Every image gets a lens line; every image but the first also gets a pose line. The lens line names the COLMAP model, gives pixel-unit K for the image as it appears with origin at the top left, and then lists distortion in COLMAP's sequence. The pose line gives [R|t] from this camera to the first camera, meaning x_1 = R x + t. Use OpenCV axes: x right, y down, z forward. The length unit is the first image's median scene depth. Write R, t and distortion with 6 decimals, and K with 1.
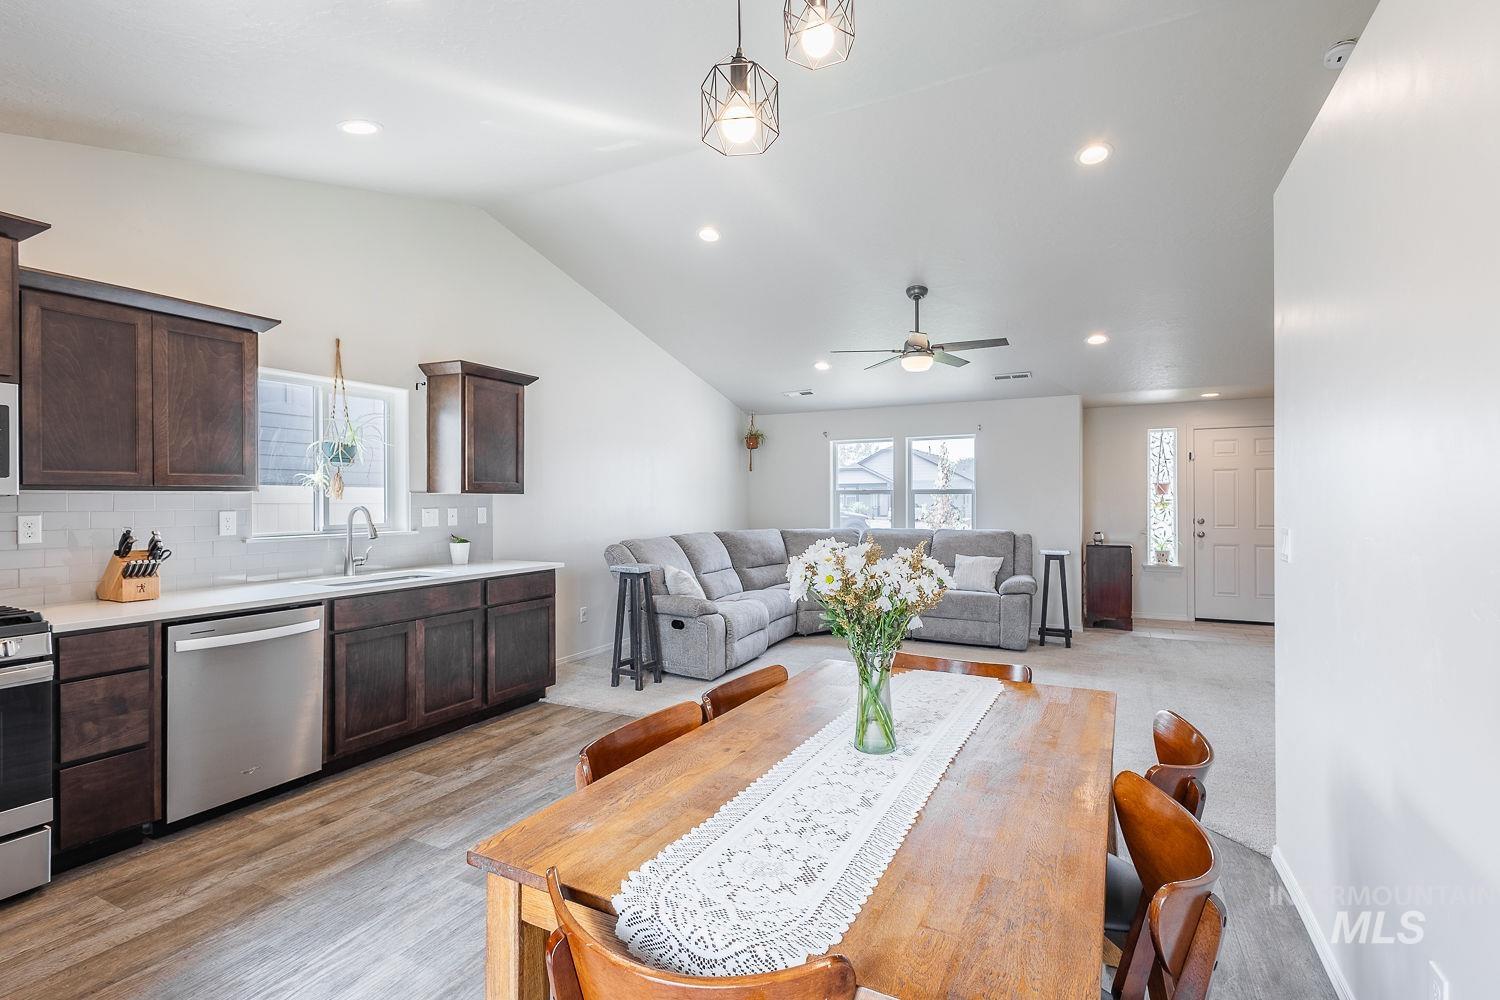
lens RADIAL K [[689.8, 0, 737.5], [0, 689.8, 512.9], [0, 0, 1]] dist [0.011159, -0.002377]
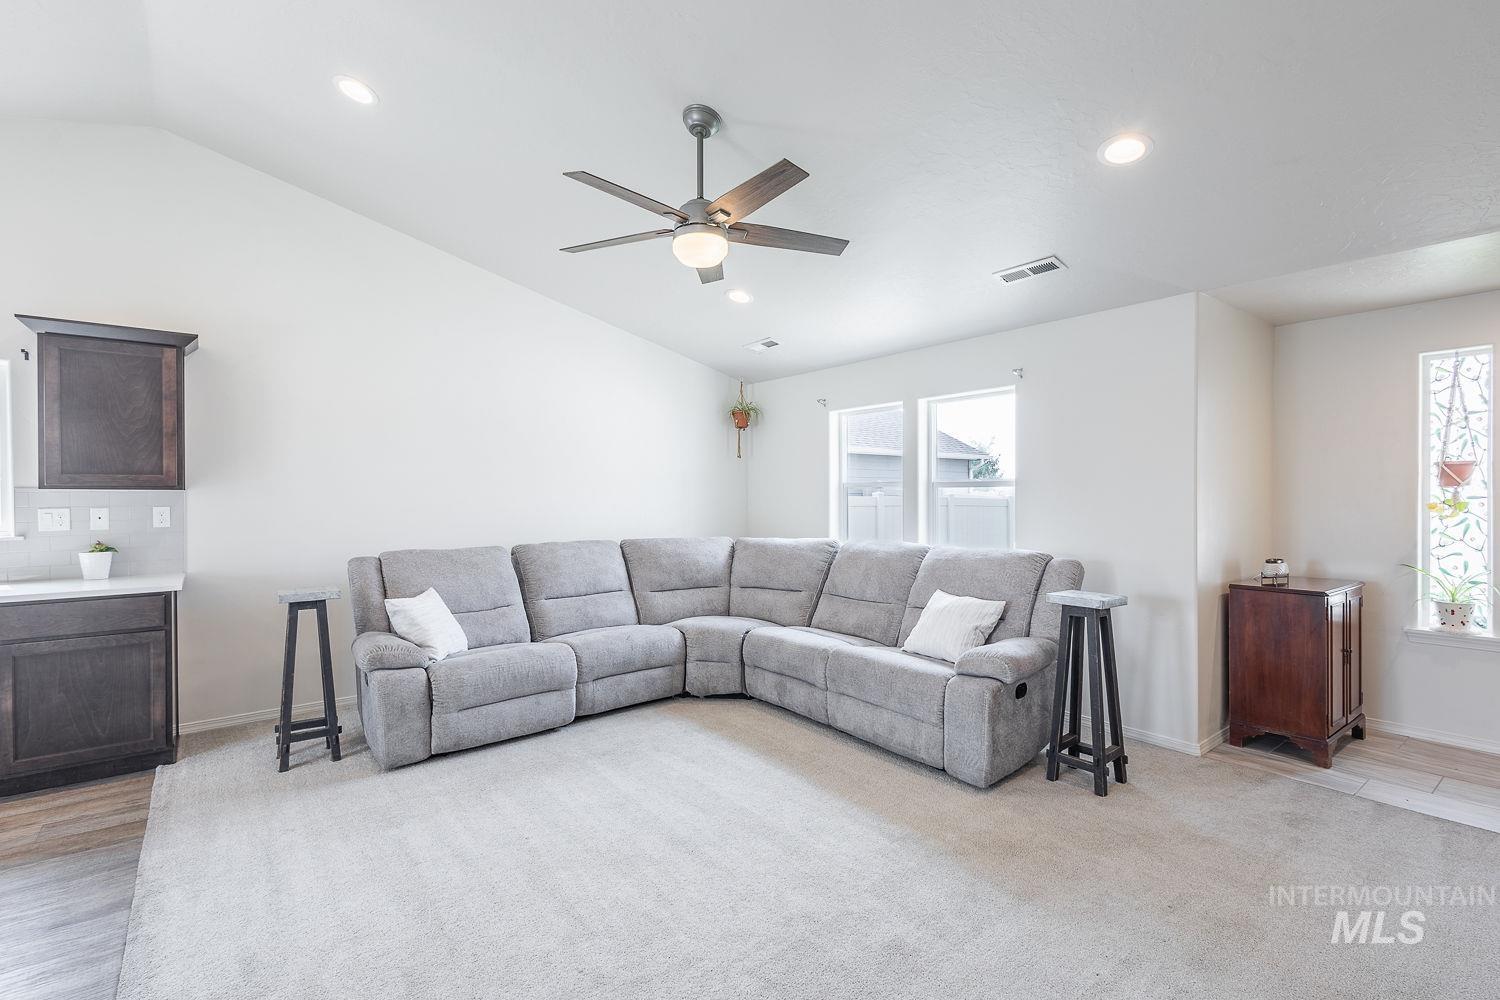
lens RADIAL K [[689.8, 0, 736.4], [0, 689.8, 502.3], [0, 0, 1]] dist [0.011159, -0.002377]
pose [[0.920953, 0.000455, -0.389674, 0.664360], [-0.006130, 0.999892, -0.013320, -0.010597], [0.389626, 0.014656, 0.920856, 0.698863]]
